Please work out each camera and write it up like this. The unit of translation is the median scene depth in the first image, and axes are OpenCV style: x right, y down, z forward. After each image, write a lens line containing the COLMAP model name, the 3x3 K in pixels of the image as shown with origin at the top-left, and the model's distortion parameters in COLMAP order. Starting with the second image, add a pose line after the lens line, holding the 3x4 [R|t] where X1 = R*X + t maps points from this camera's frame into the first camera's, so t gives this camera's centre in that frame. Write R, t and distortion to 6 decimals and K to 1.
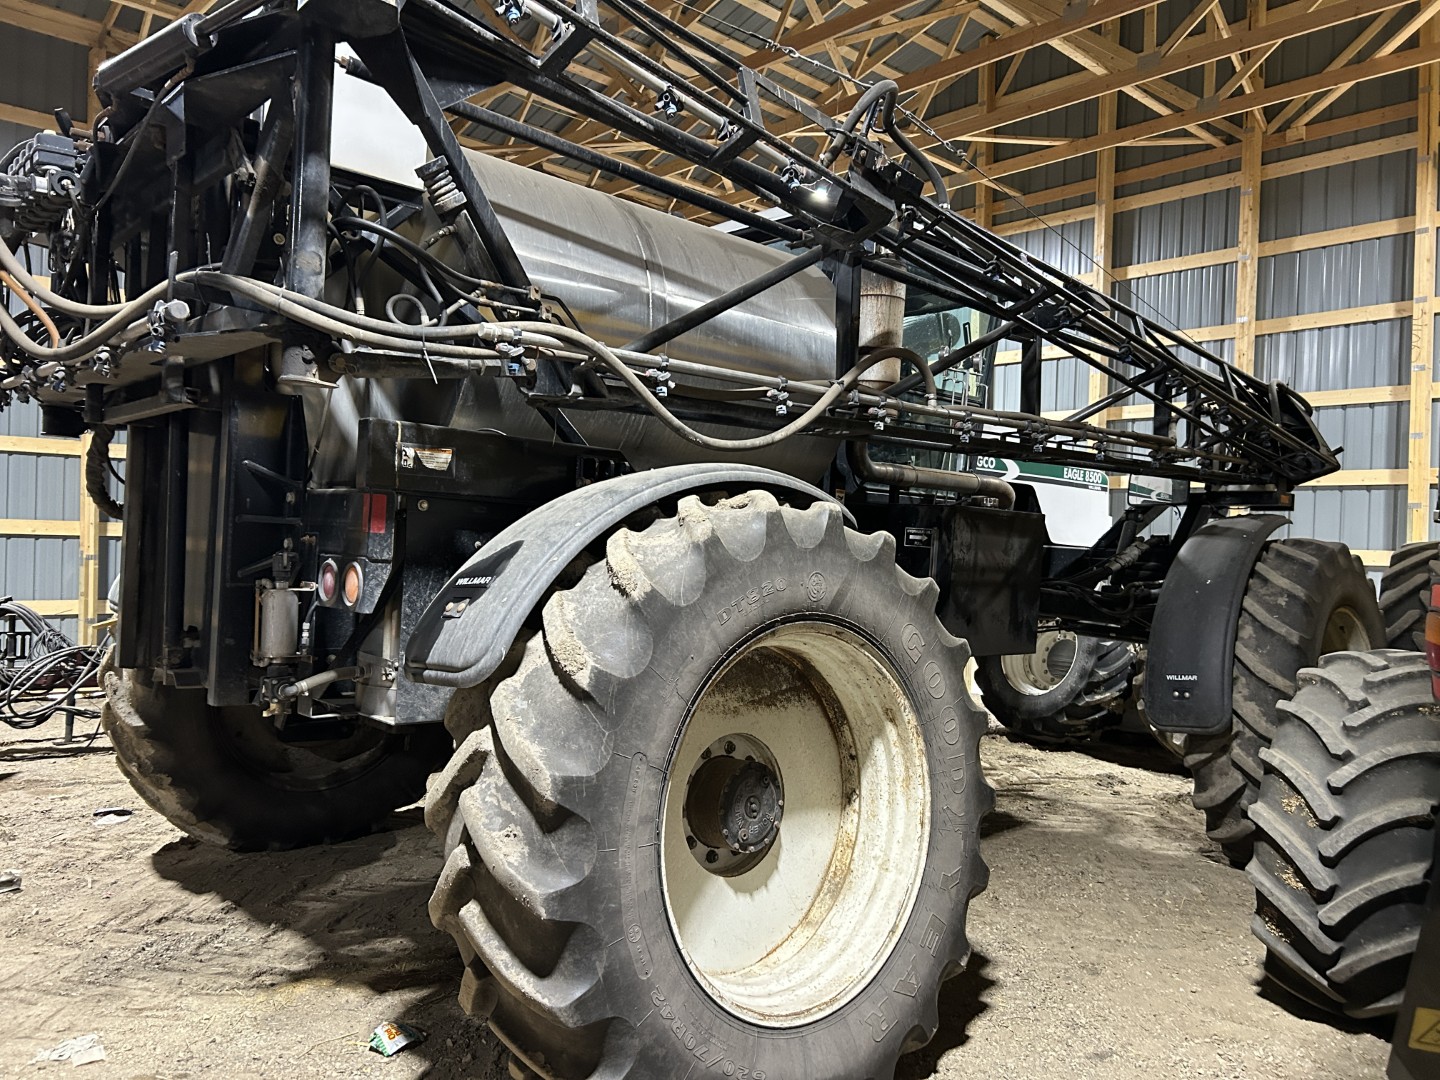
lens RADIAL K [[1073.9, 0, 720.0], [0, 1073.9, 540.0], [0, 0, 1]] dist [-0.037158, -0.000269]
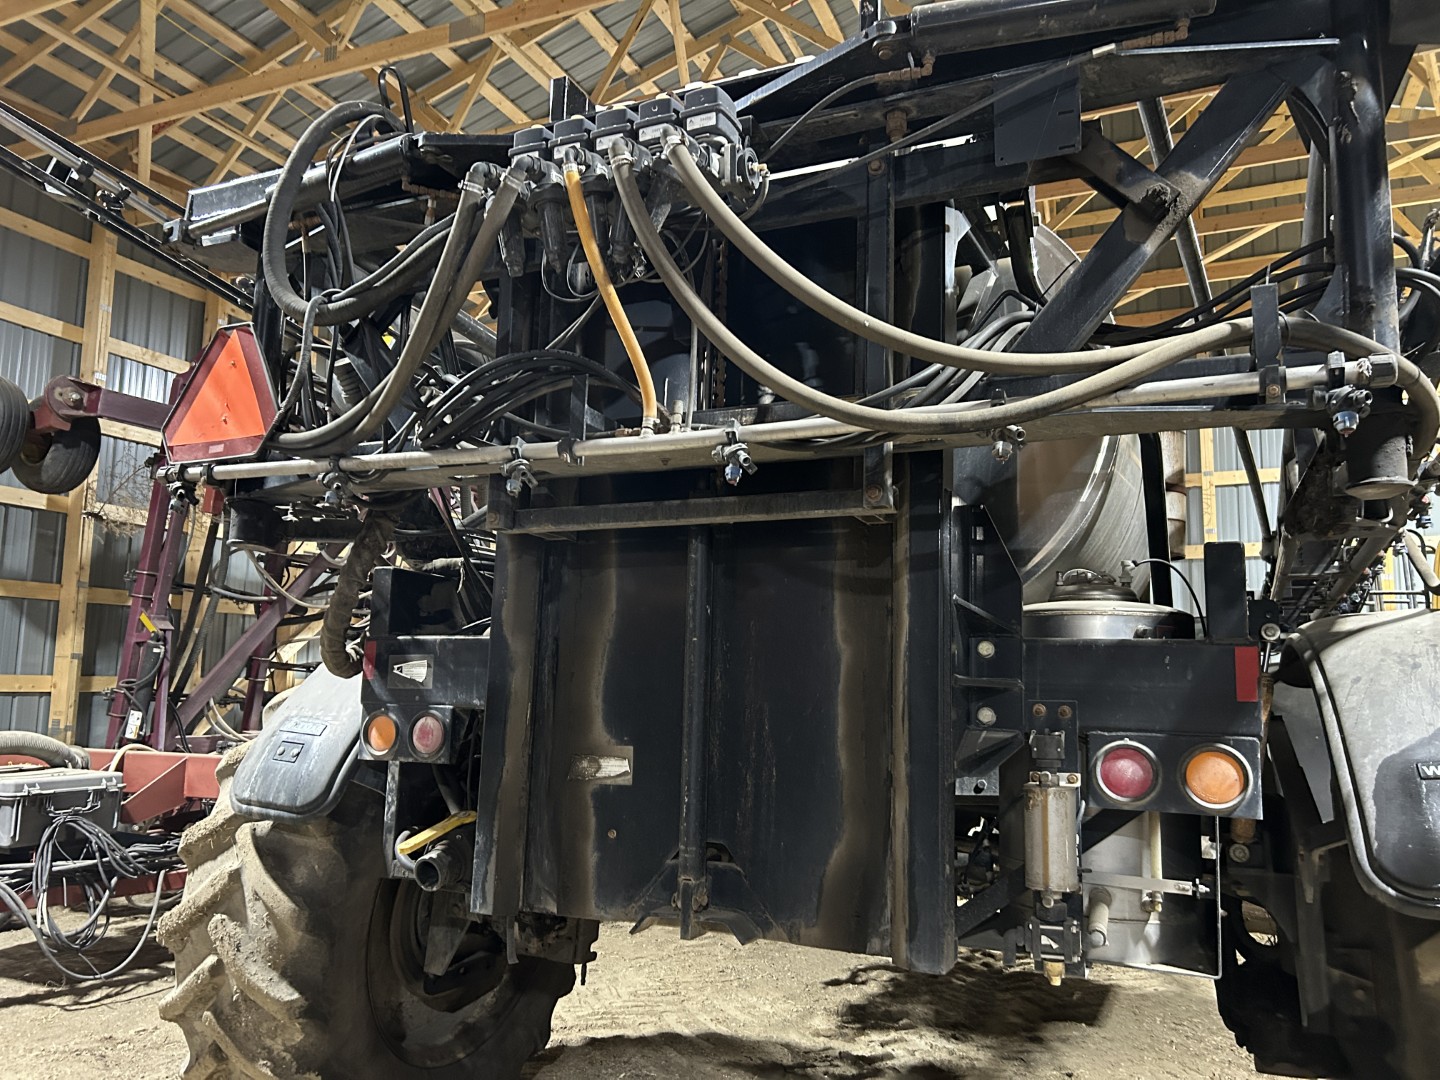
lens RADIAL K [[1073.9, 0, 720.0], [0, 1073.9, 540.0], [0, 0, 1]] dist [-0.037158, -0.000269]
pose [[0.909243, 0.045975, 0.413719, -0.585725], [0.007044, 0.992040, -0.125722, -0.014415], [-0.416206, 0.117226, 0.901682, 0.292682]]
